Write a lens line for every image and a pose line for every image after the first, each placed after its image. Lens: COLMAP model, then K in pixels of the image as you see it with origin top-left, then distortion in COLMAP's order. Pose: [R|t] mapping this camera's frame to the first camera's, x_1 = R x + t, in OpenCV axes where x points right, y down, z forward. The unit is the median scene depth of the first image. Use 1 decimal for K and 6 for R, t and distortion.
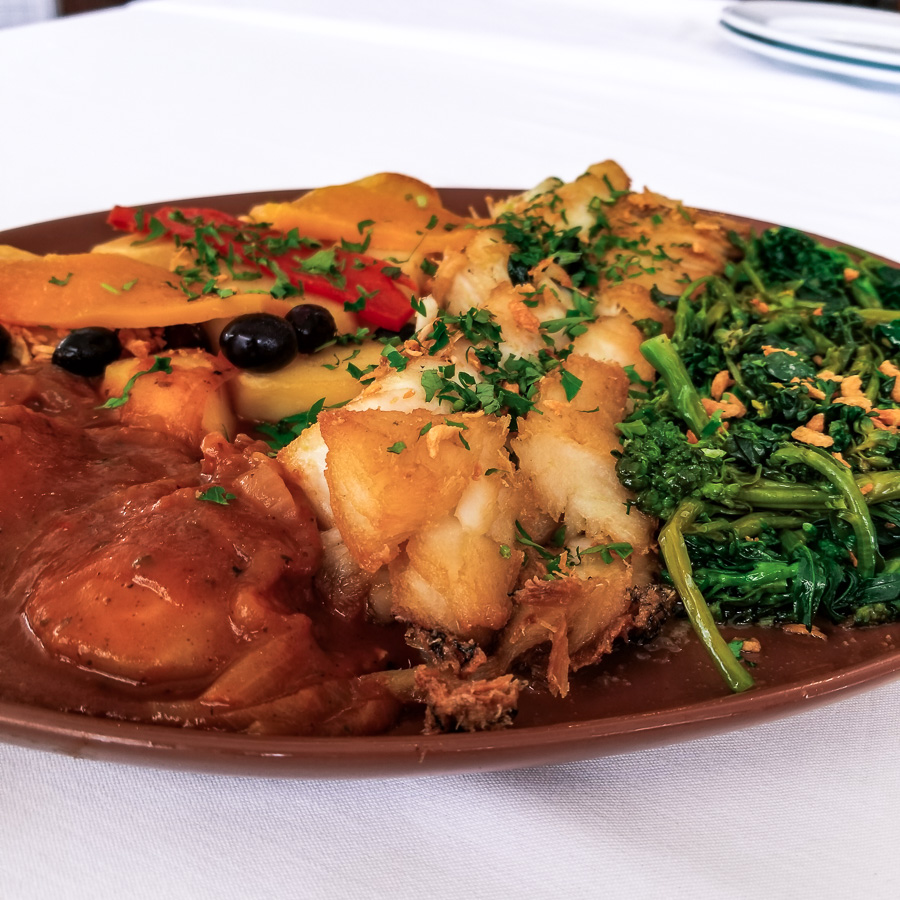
lens RADIAL K [[1059.3, 0, 449.8], [0, 1059.3, 450.1], [0, 0, 1]] dist [0.010550, 0.000000]
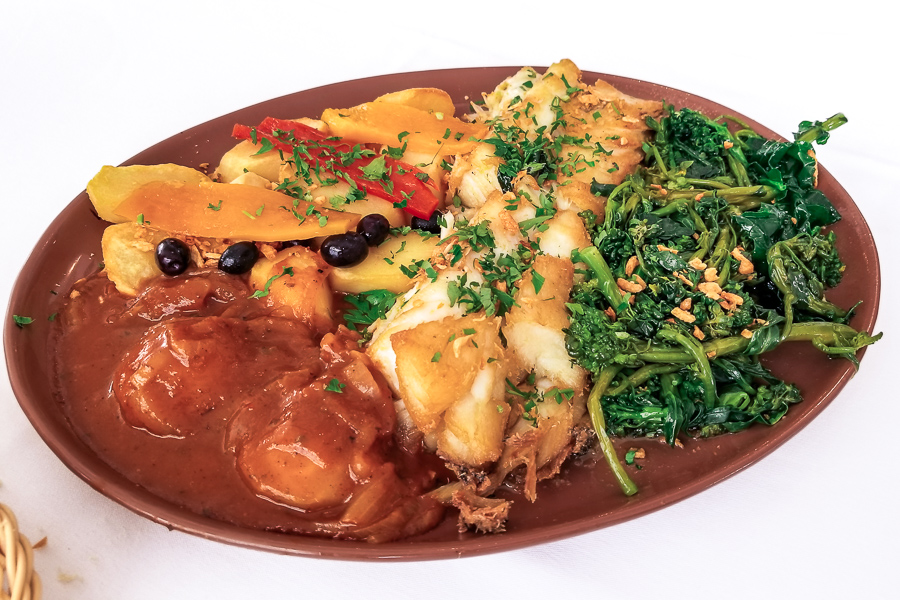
lens RADIAL K [[775.0, 0, 450.4], [0, 775.0, 299.8], [0, 0, 1]] dist [0.030245, 0.000705]
pose [[0.999426, -0.030598, -0.014532, -0.004548], [0.032802, 0.981297, 0.189685, -0.275079], [0.008456, -0.190053, 0.981737, -0.192314]]
